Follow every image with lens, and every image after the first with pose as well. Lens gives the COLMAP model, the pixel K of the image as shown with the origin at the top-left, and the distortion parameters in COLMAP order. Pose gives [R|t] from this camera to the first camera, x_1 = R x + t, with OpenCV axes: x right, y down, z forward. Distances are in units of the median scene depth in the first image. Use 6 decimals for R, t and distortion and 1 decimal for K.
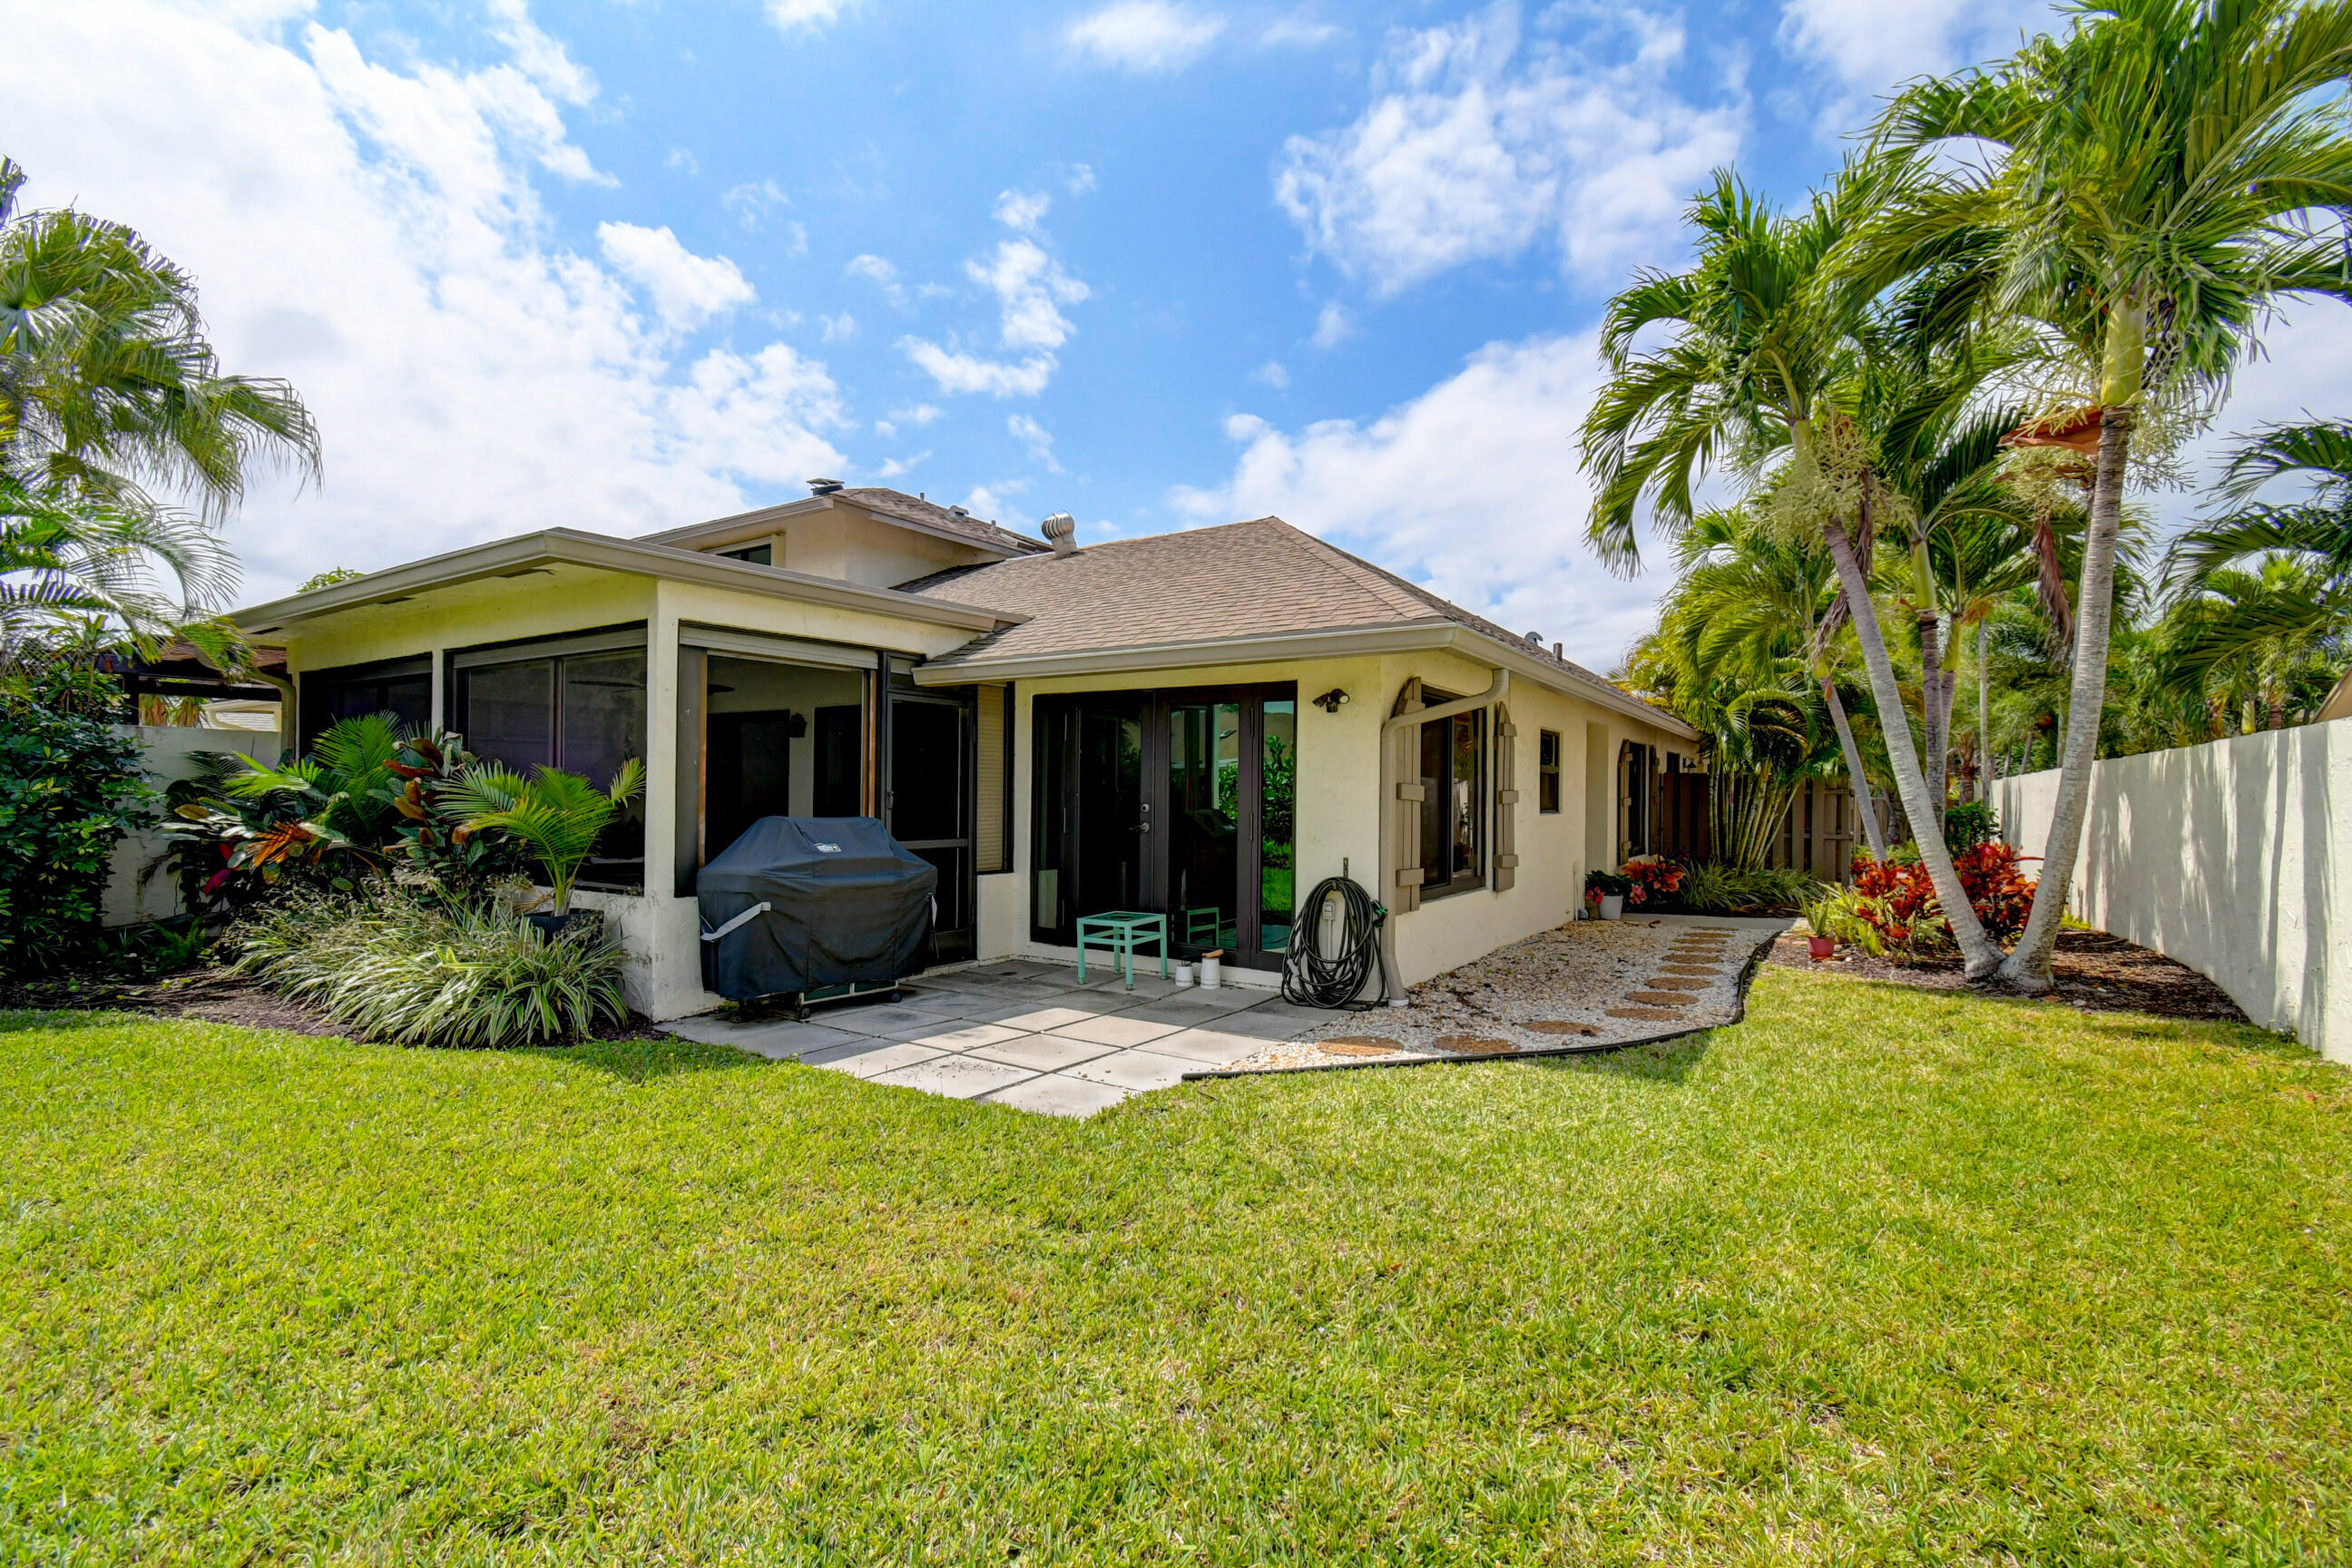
lens RADIAL K [[1032.5, 0, 1180.5], [0, 1032.5, 791.4], [0, 0, 1]] dist [0.002218, -0.003097]
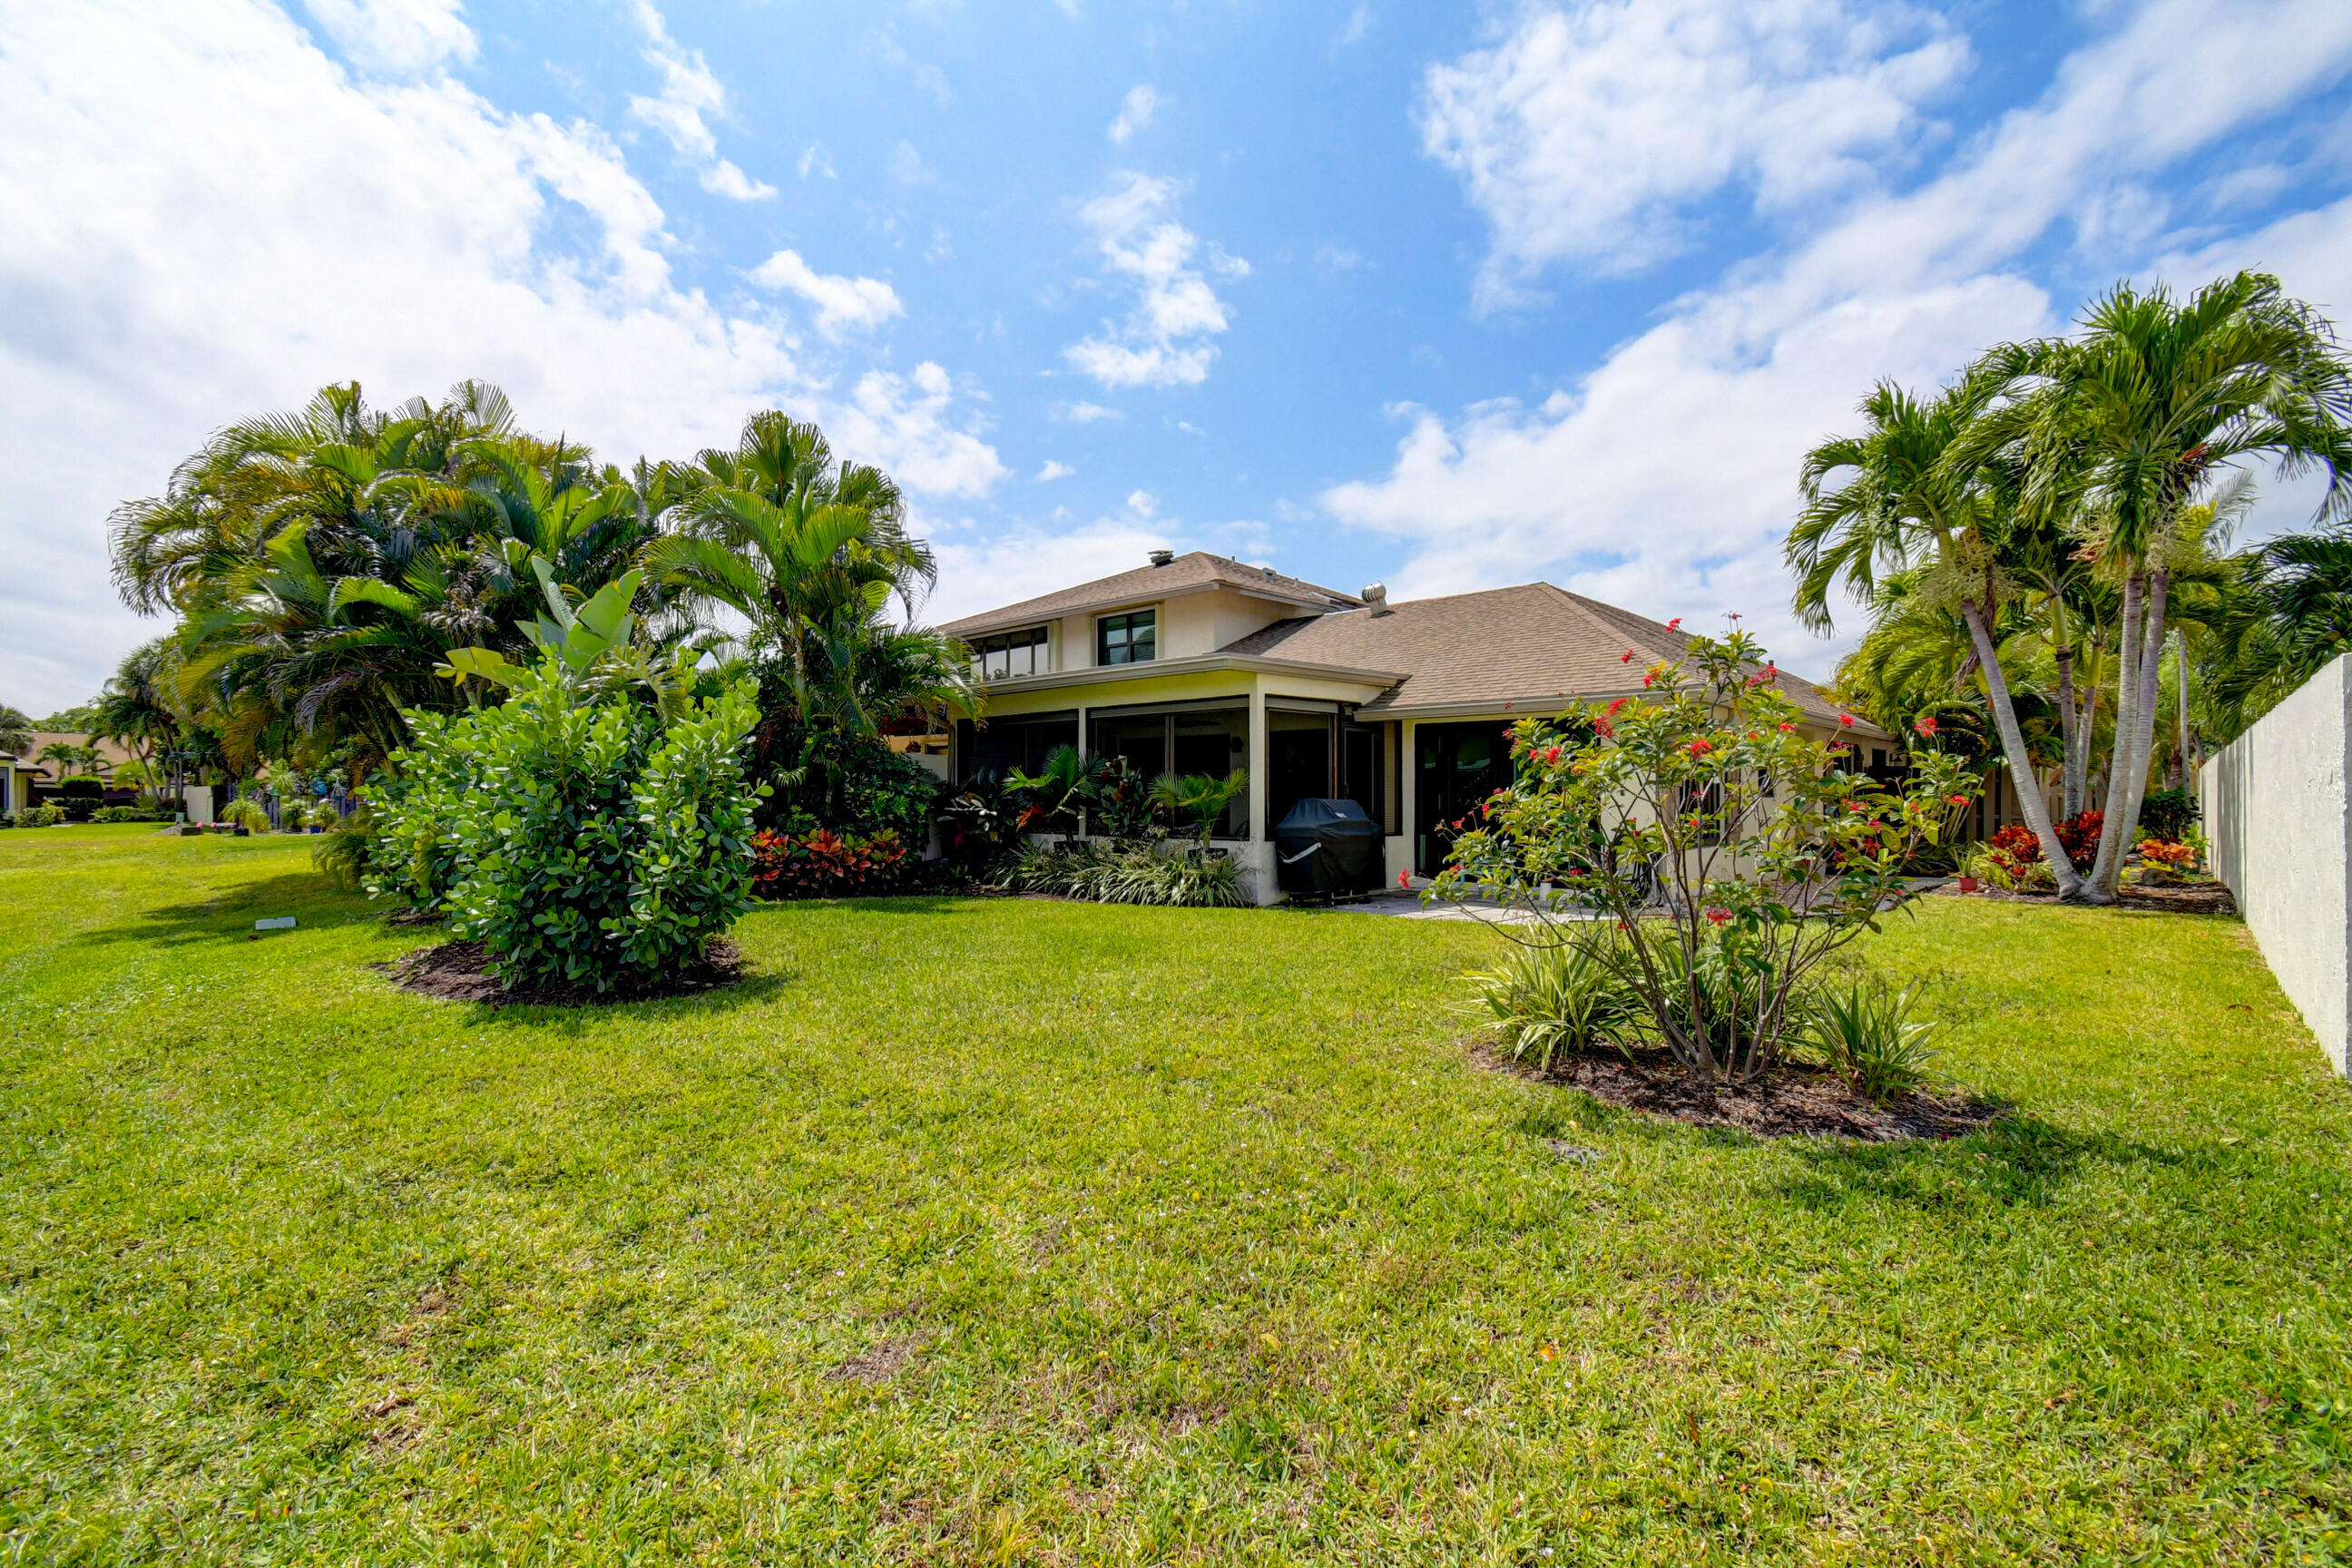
lens RADIAL K [[1032.5, 0, 1169.6], [0, 1032.5, 786.8], [0, 0, 1]] dist [0.002218, -0.003097]
pose [[0.983520, -0.010480, -0.180496, -0.232518], [0.009776, 0.999941, -0.004790, 0.008140], [0.180536, 0.002947, 0.983564, -0.656361]]
